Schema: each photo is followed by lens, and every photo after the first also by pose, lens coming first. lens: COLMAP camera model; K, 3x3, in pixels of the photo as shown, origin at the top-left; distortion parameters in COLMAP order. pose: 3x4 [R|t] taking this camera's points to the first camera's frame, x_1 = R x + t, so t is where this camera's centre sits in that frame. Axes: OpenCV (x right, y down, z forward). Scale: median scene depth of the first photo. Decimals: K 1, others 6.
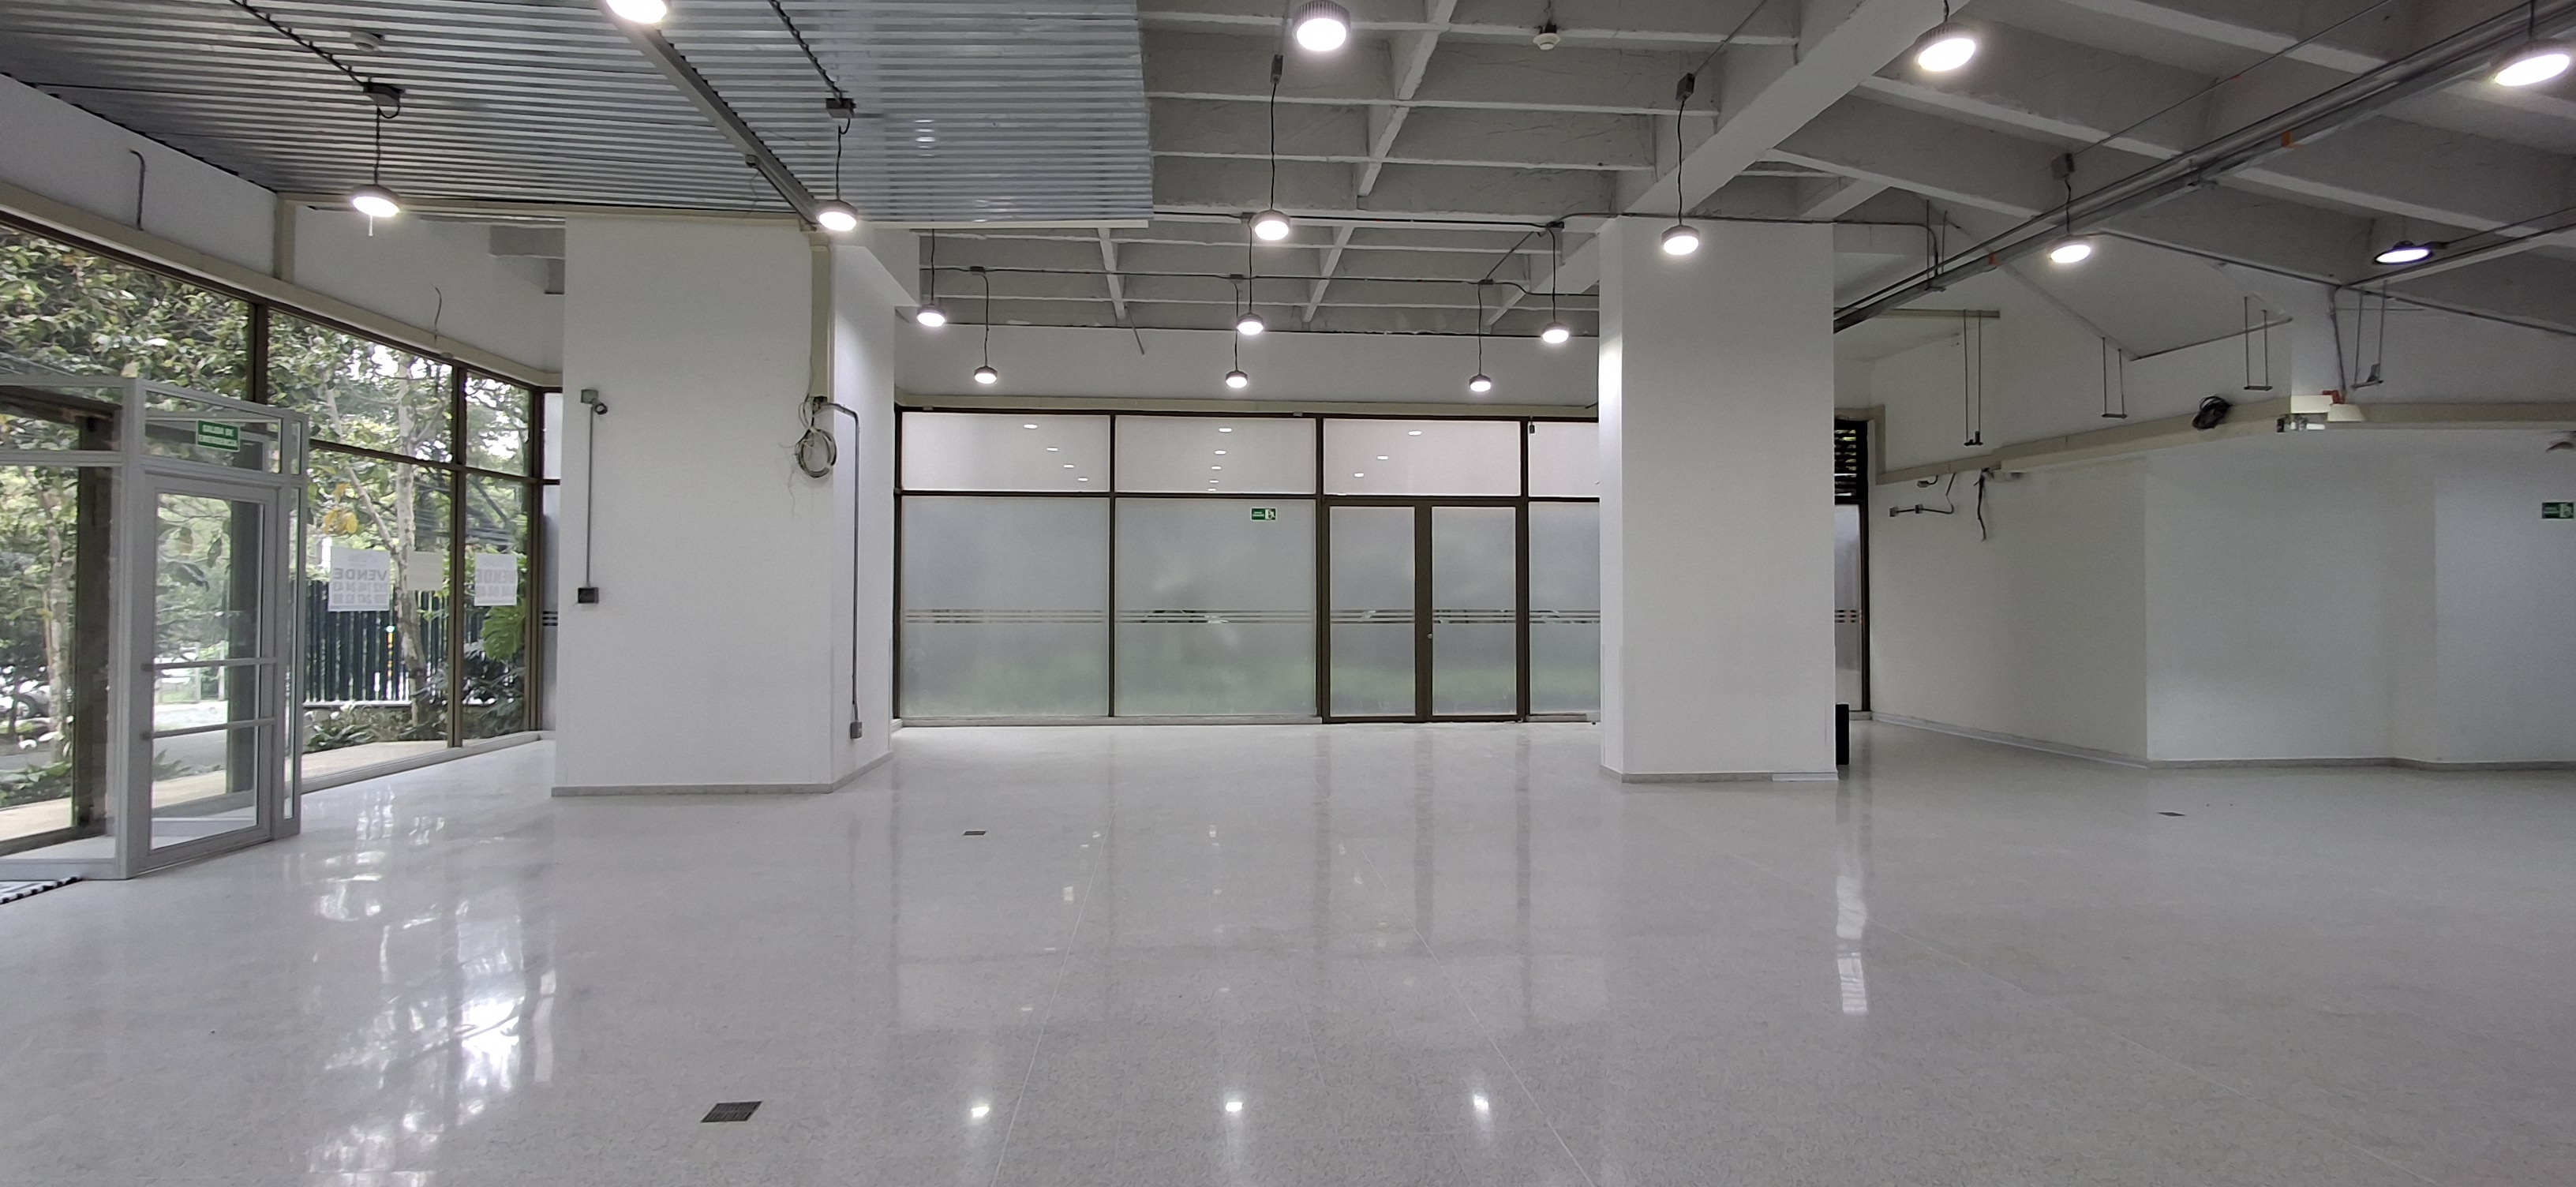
lens RADIAL K [[1169.9, 0, 1292.6], [0, 1169.9, 578.7], [0, 0, 1]] dist [0.000540, 0.000436]
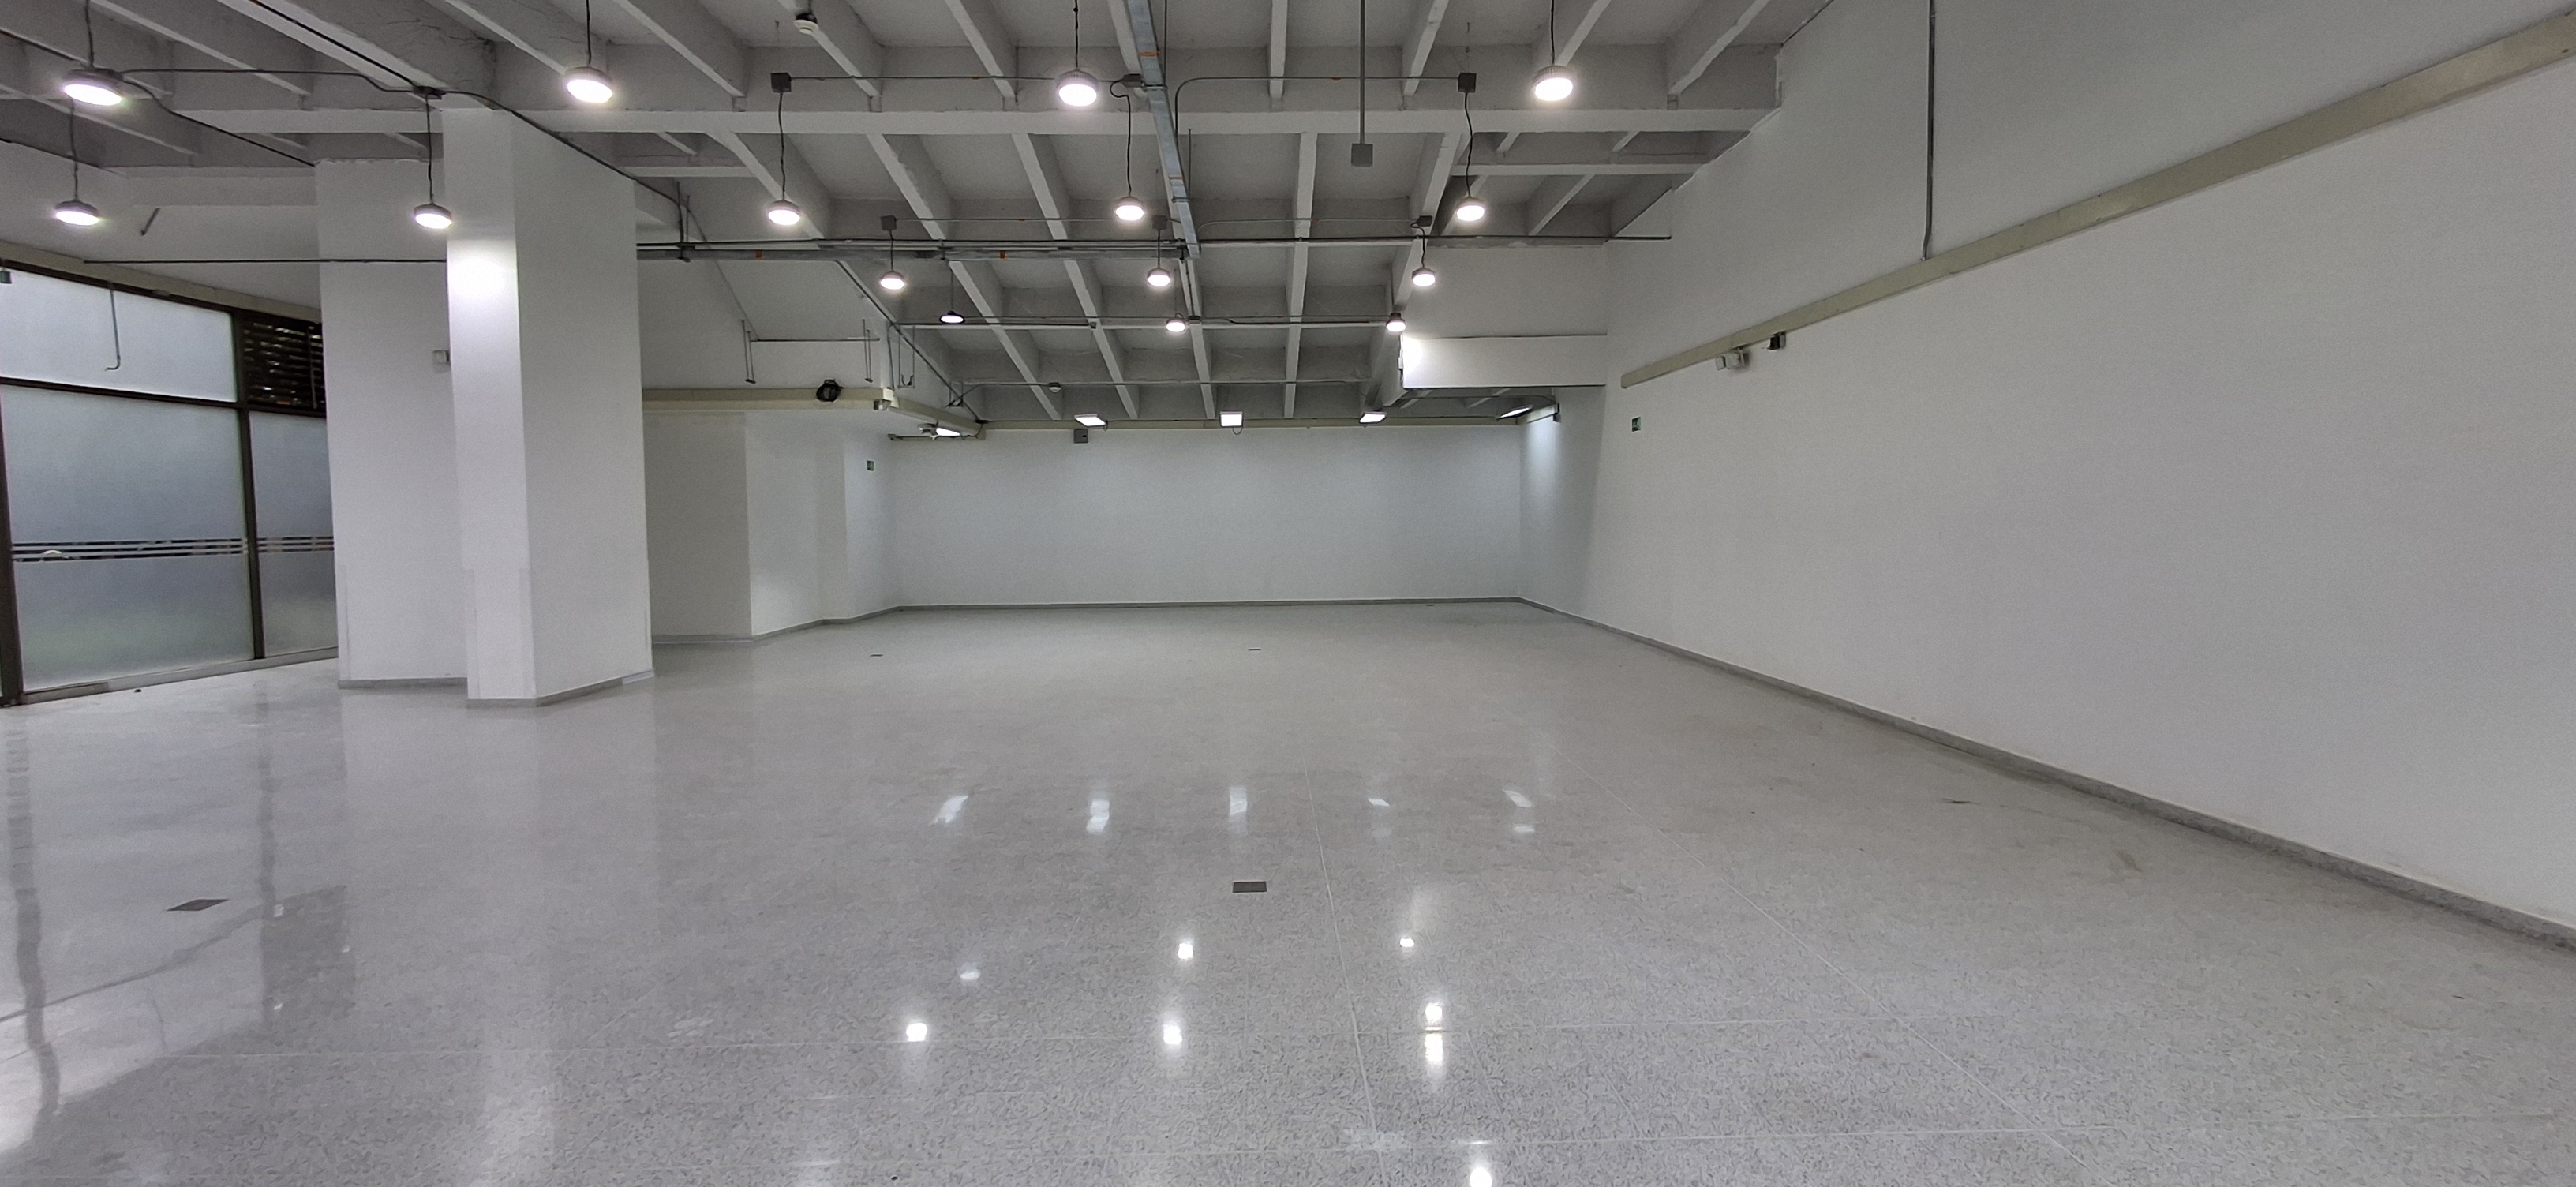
lens RADIAL K [[1169.9, 0, 1292.6], [0, 1169.9, 578.7], [0, 0, 1]] dist [0.000540, 0.000436]
pose [[0.073657, -0.057307, 0.995636, -0.608413], [-0.005285, 0.998311, 0.057852, 0.006387], [-0.997270, -0.009523, 0.073230, 0.286635]]
